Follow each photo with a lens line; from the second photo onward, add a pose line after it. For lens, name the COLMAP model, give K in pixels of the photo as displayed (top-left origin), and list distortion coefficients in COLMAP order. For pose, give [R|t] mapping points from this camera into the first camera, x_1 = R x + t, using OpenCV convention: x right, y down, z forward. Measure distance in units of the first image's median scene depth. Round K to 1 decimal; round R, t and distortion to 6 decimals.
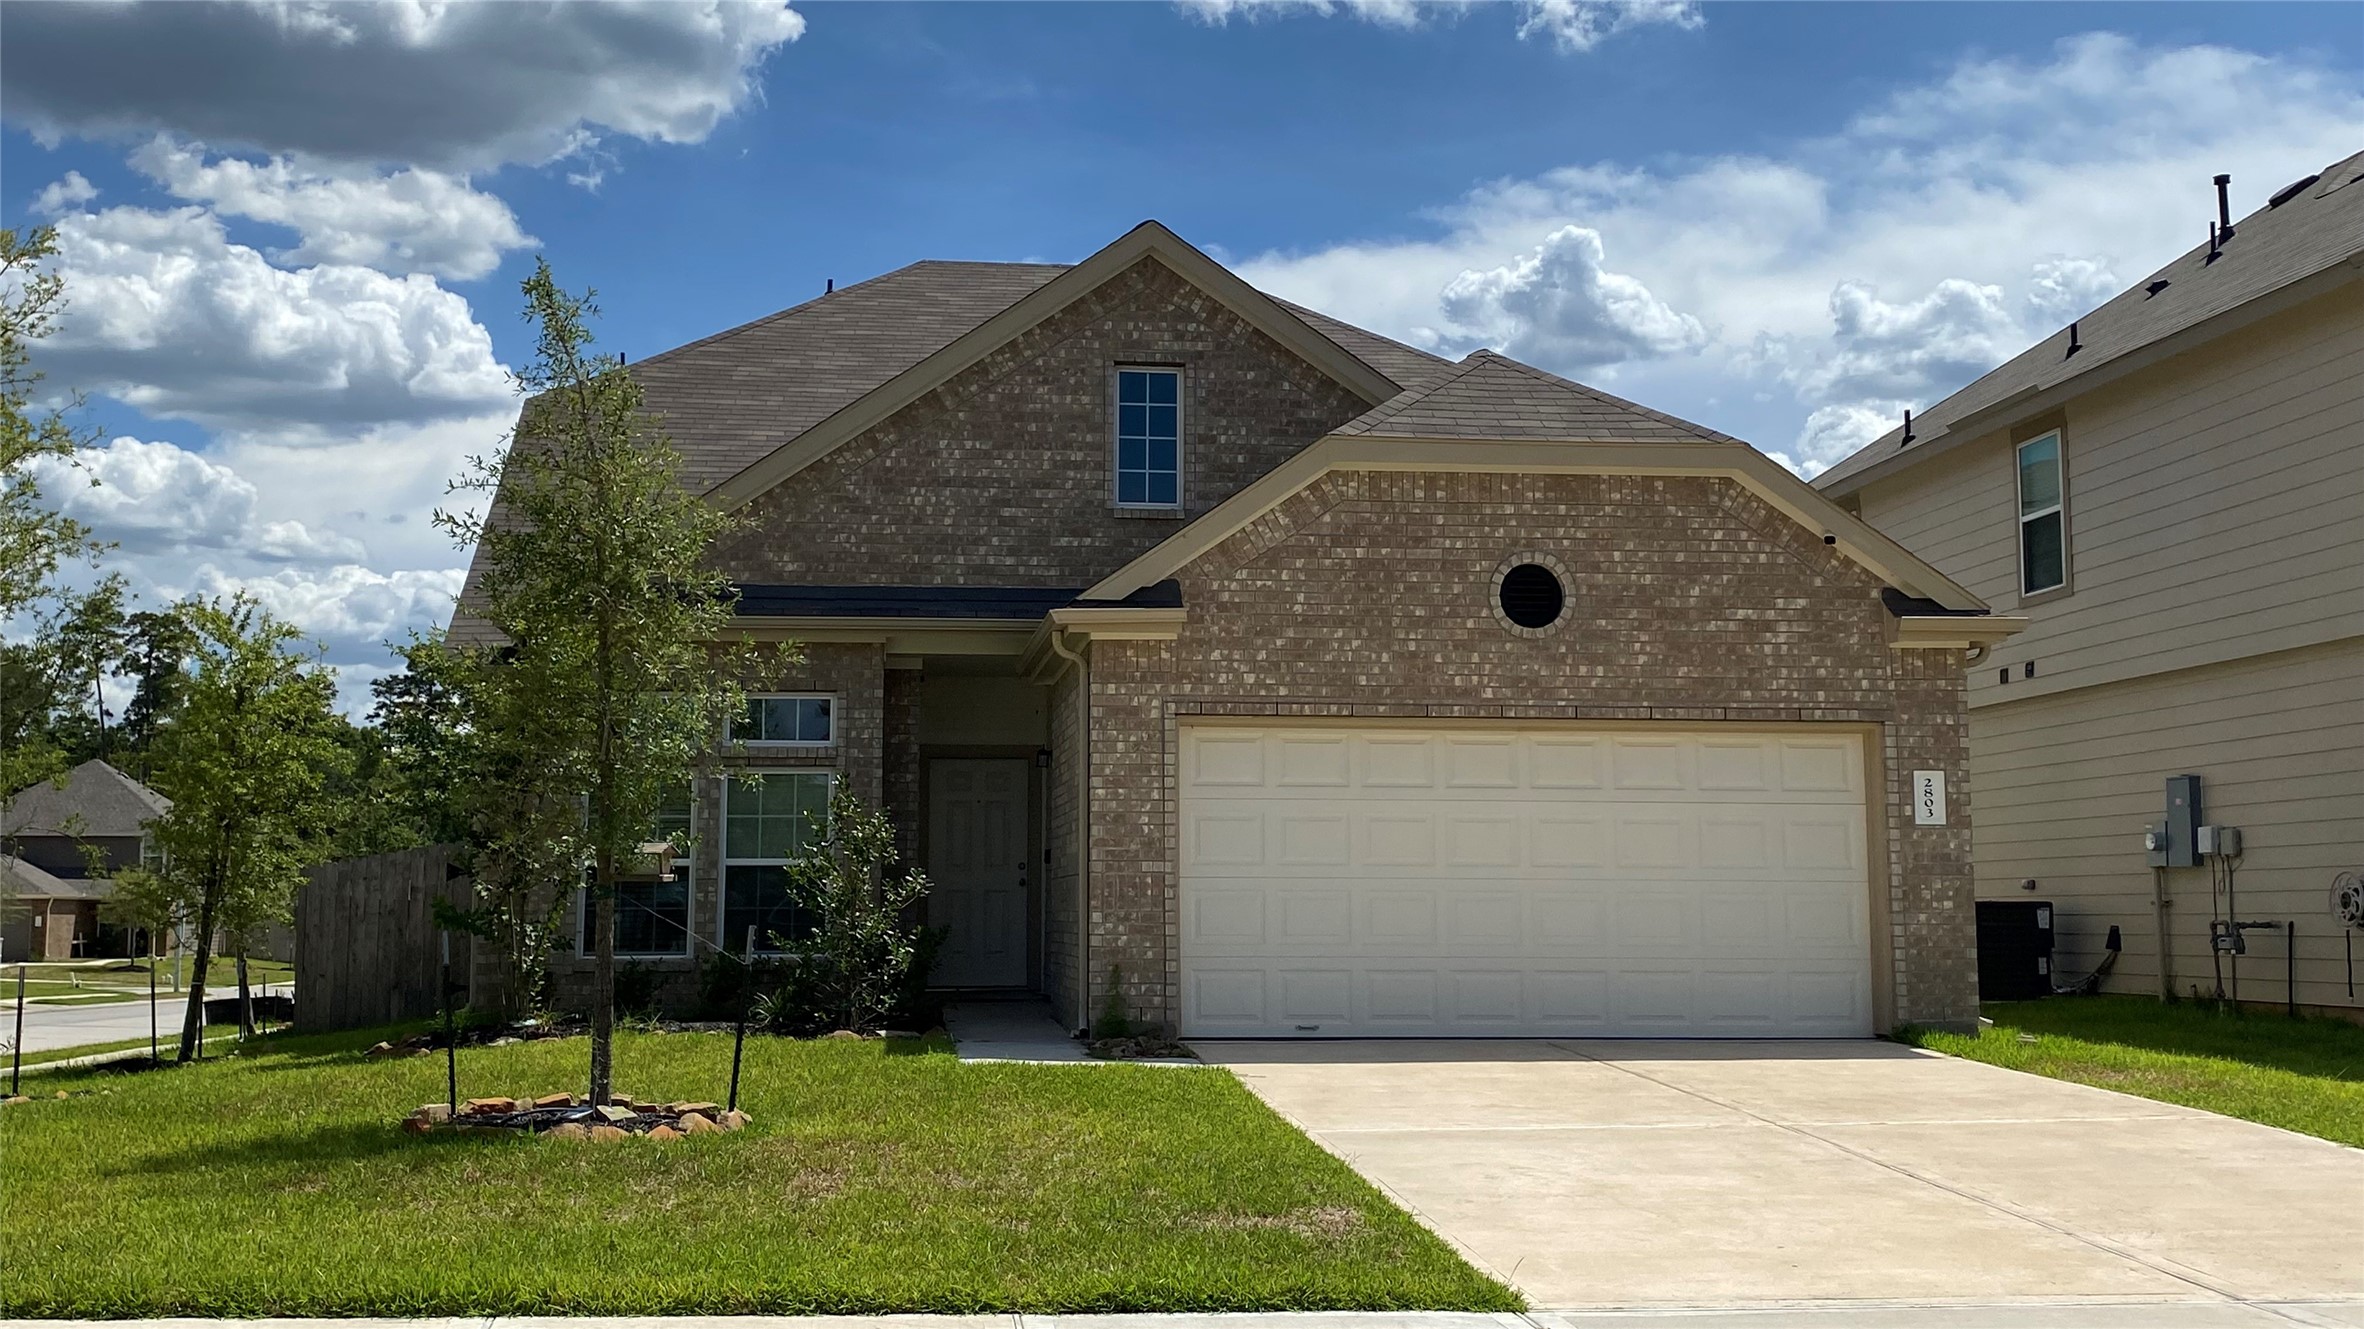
lens RADIAL K [[2554.7, 0, 1170.8], [0, 2554.7, 668.4], [0, 0, 1]] dist [-0.021545, 0.000000]
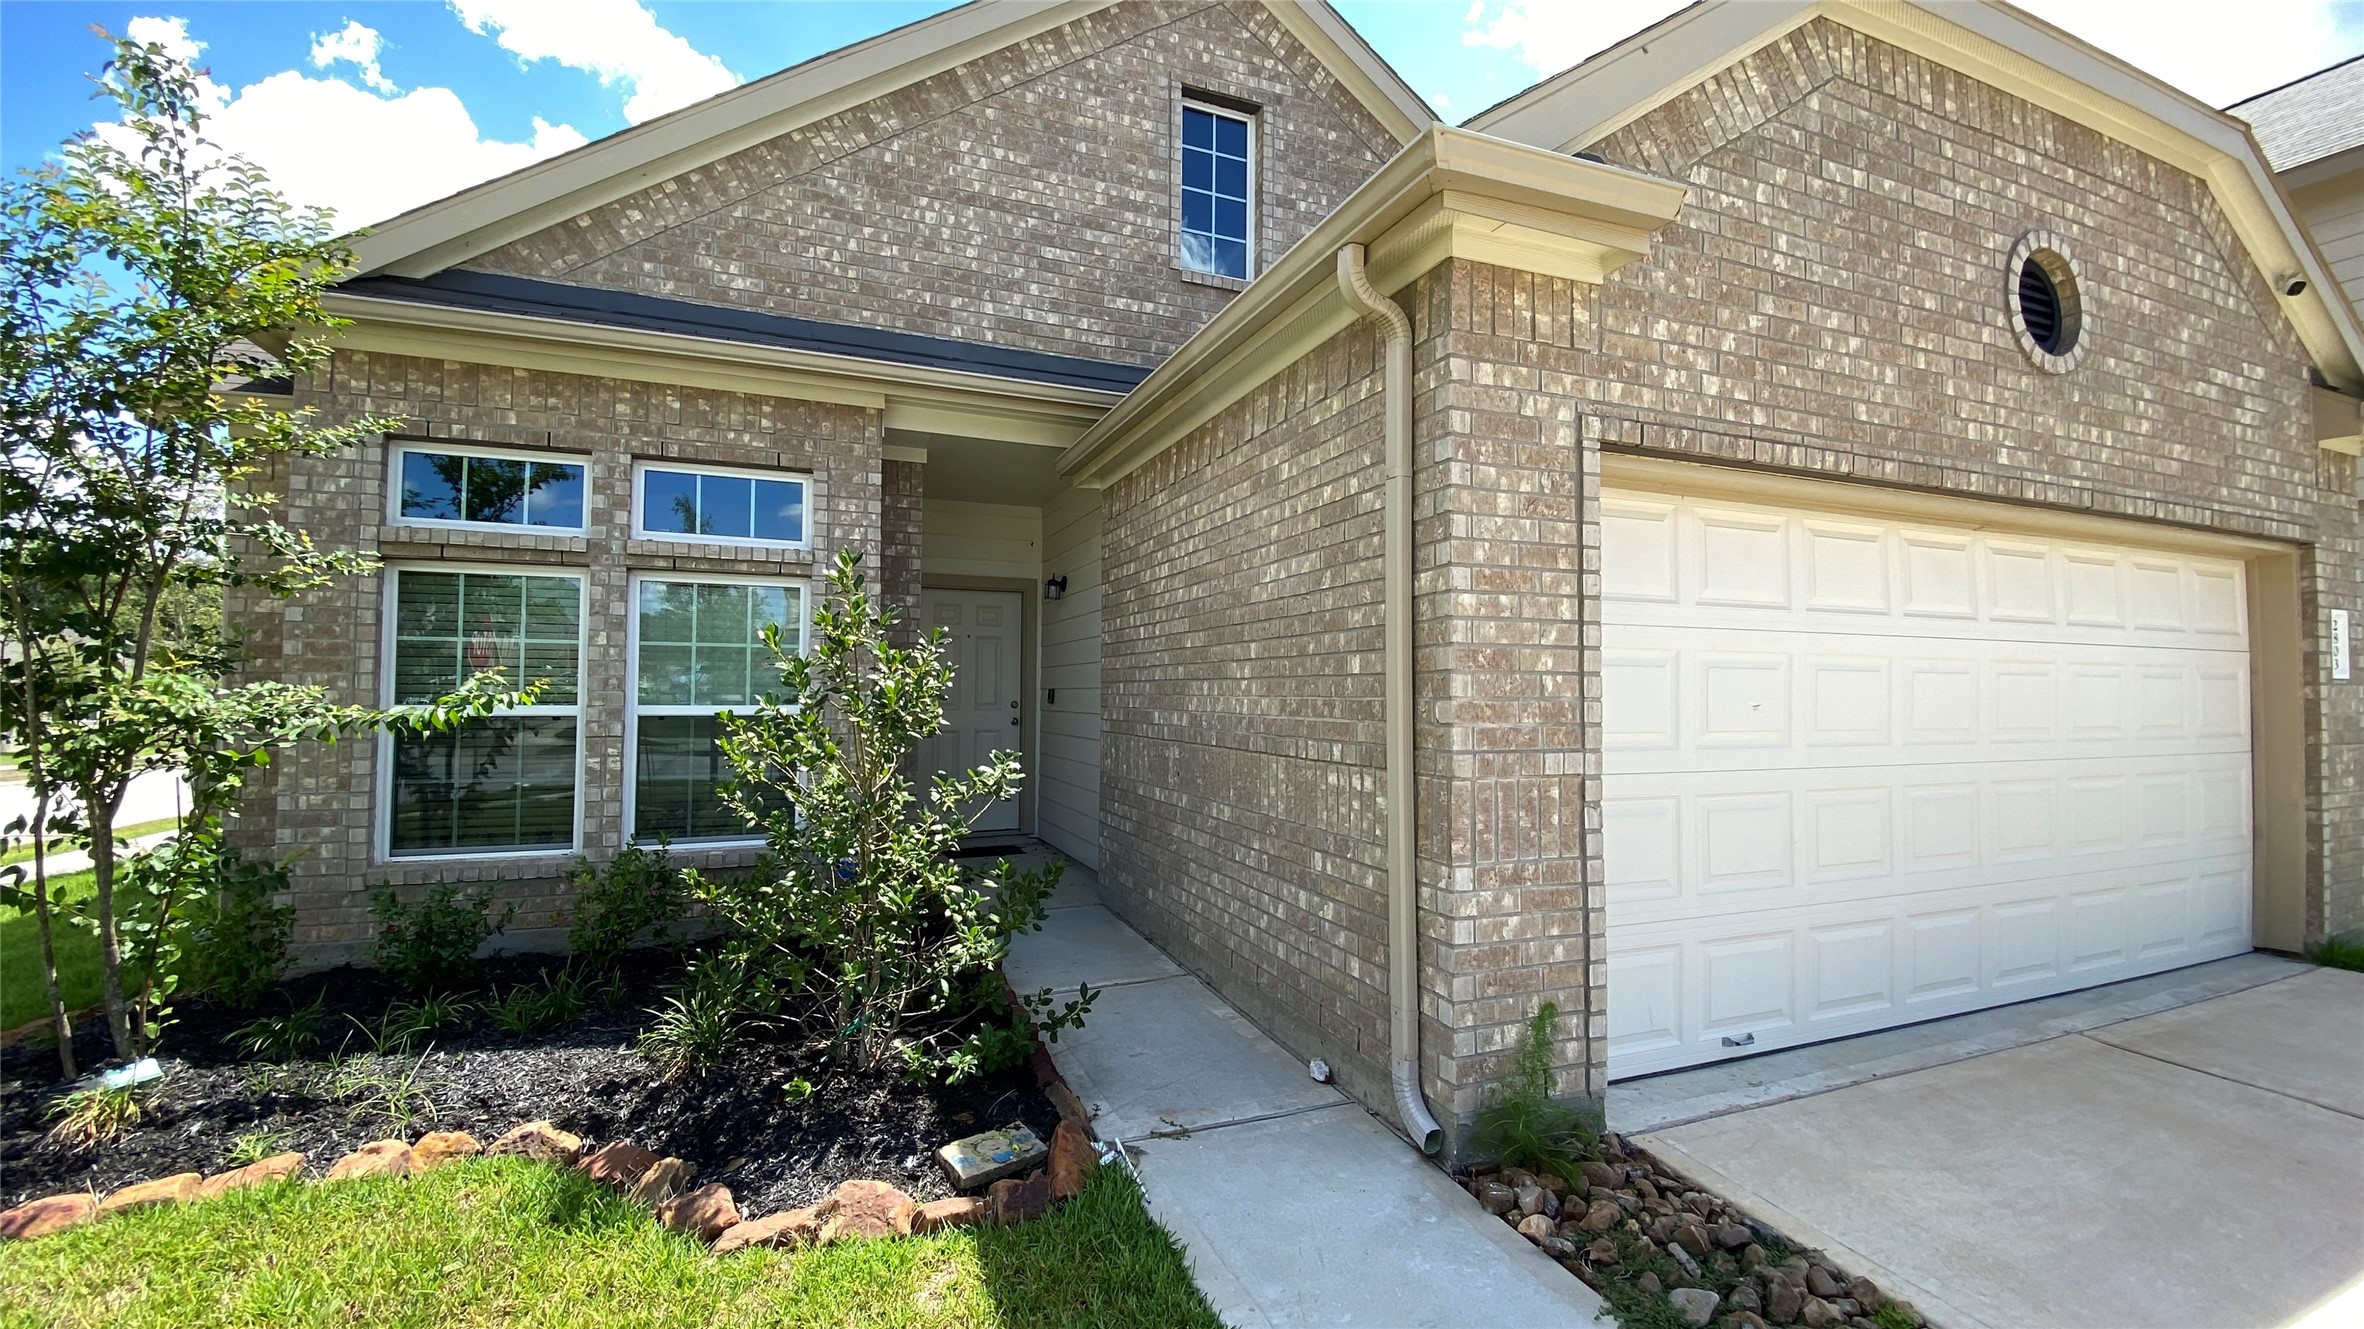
lens RADIAL K [[973.6, 0, 1207.4], [0, 973.6, 678.2], [0, 0, 1]] dist [0.012439, -0.015729]
pose [[0.962571, 0.007663, 0.270922, -0.113747], [-0.030781, 0.996224, 0.081184, 0.047764], [-0.269277, -0.086485, 0.959172, 0.816630]]
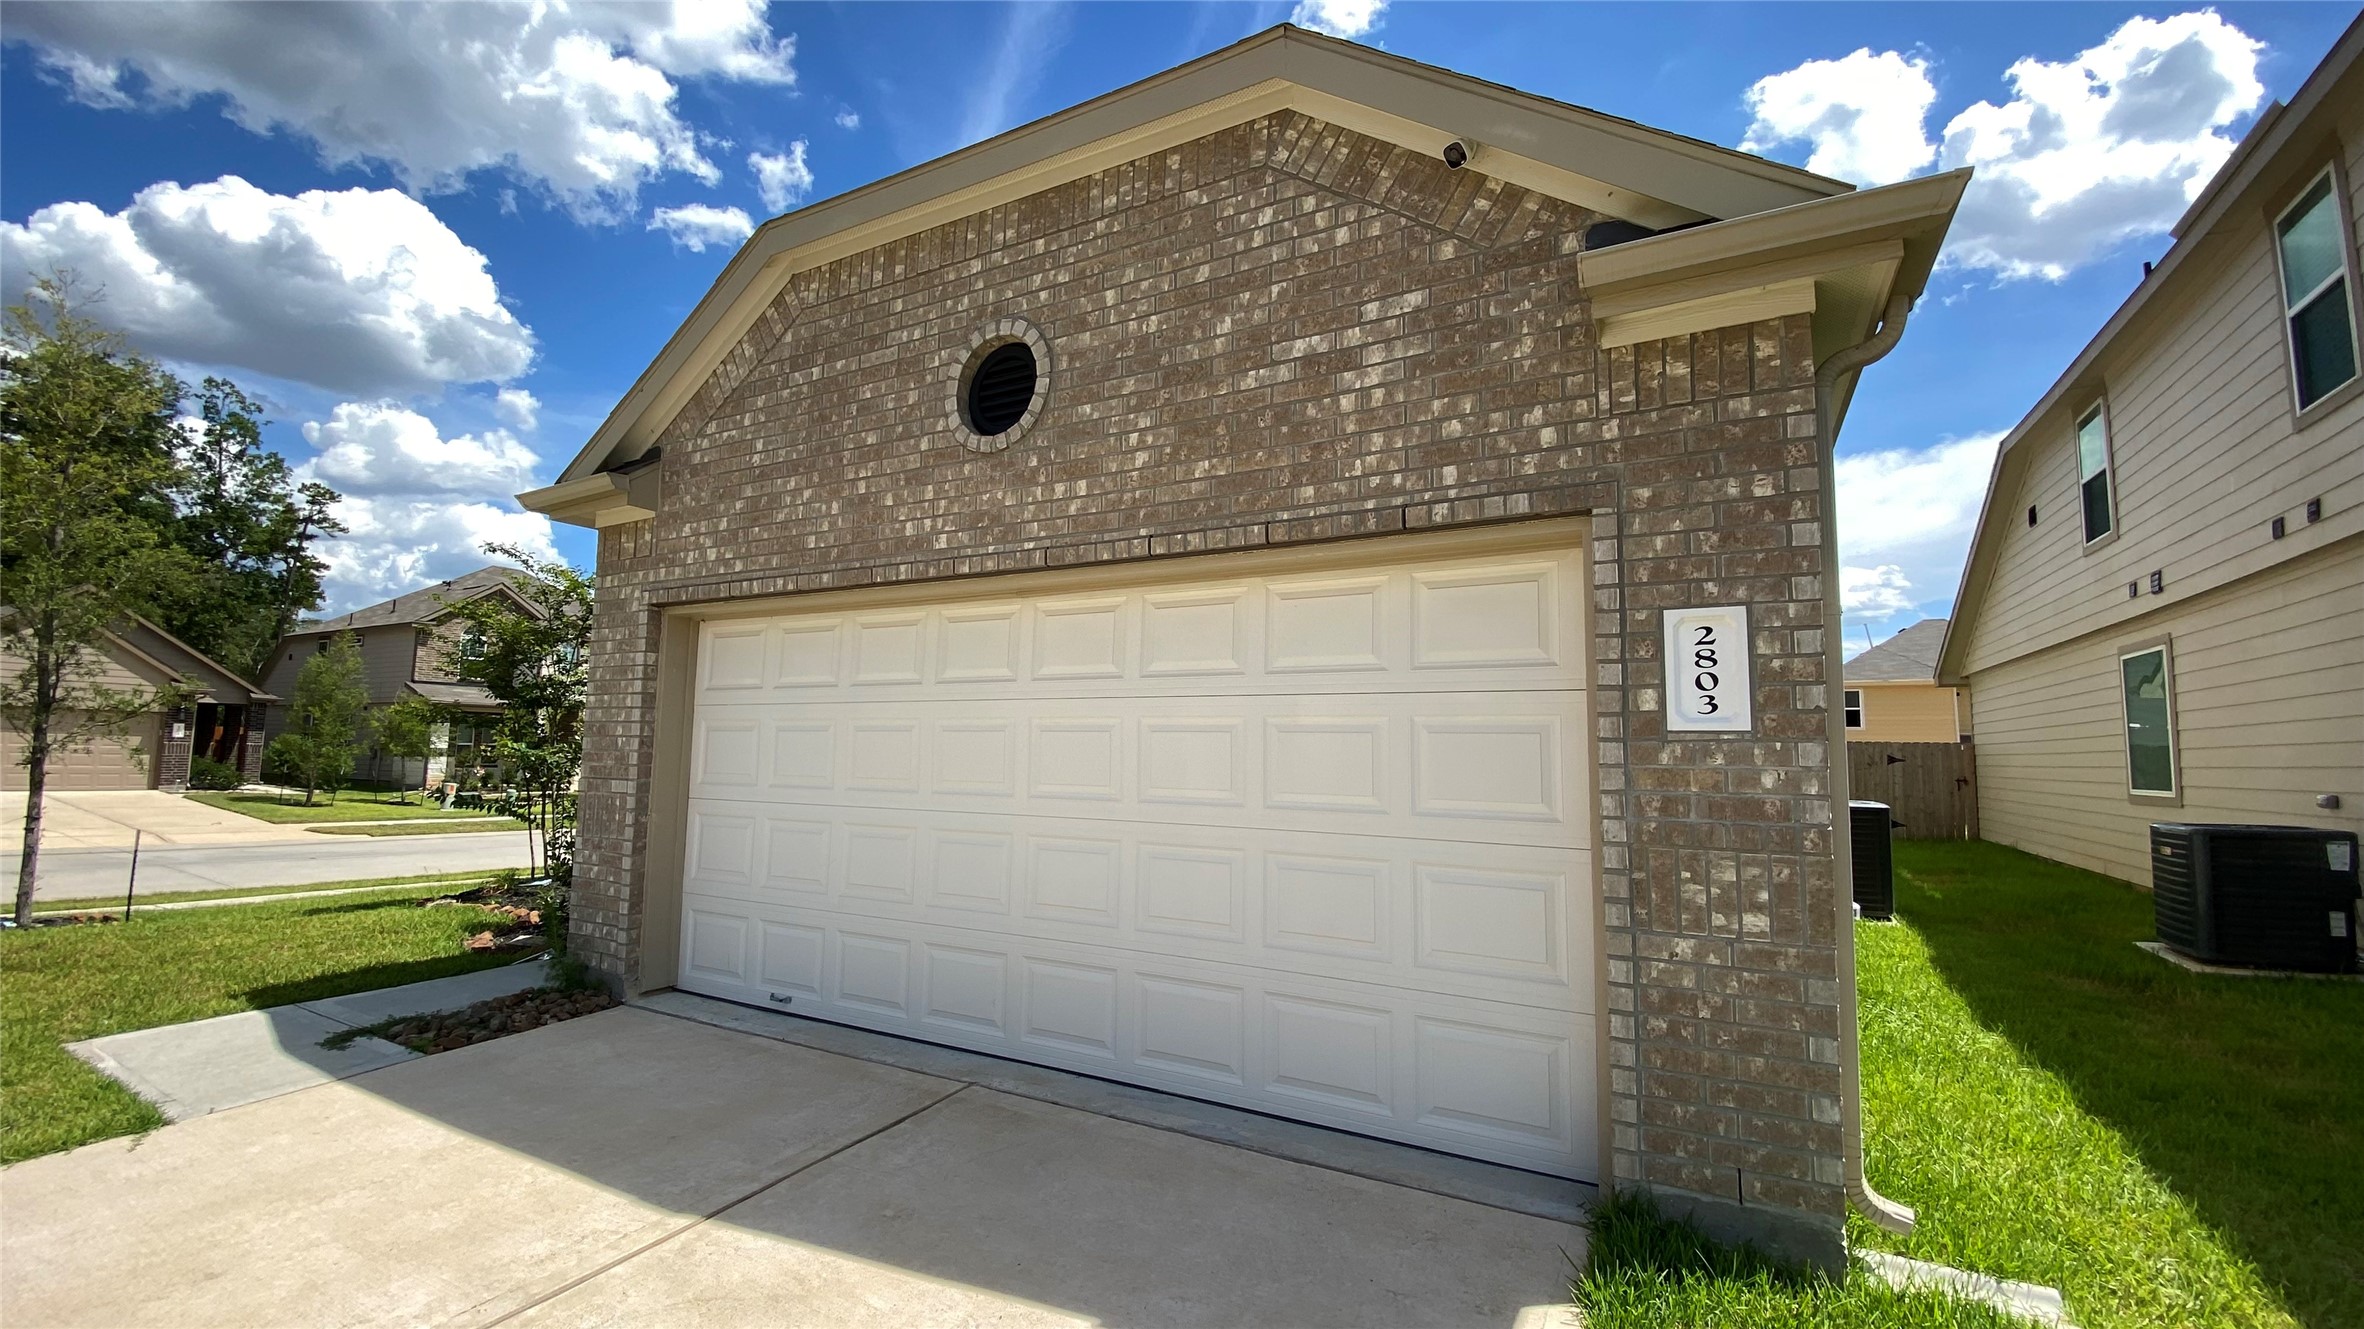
lens RADIAL K [[973.6, 0, 1198.4], [0, 973.6, 683.0], [0, 0, 1]] dist [0.012439, -0.015729]
pose [[0.817785, -0.032235, -0.574620, 0.322877], [0.045260, 0.998940, 0.008375, 0.047491], [0.573741, -0.032856, 0.818378, 0.815178]]
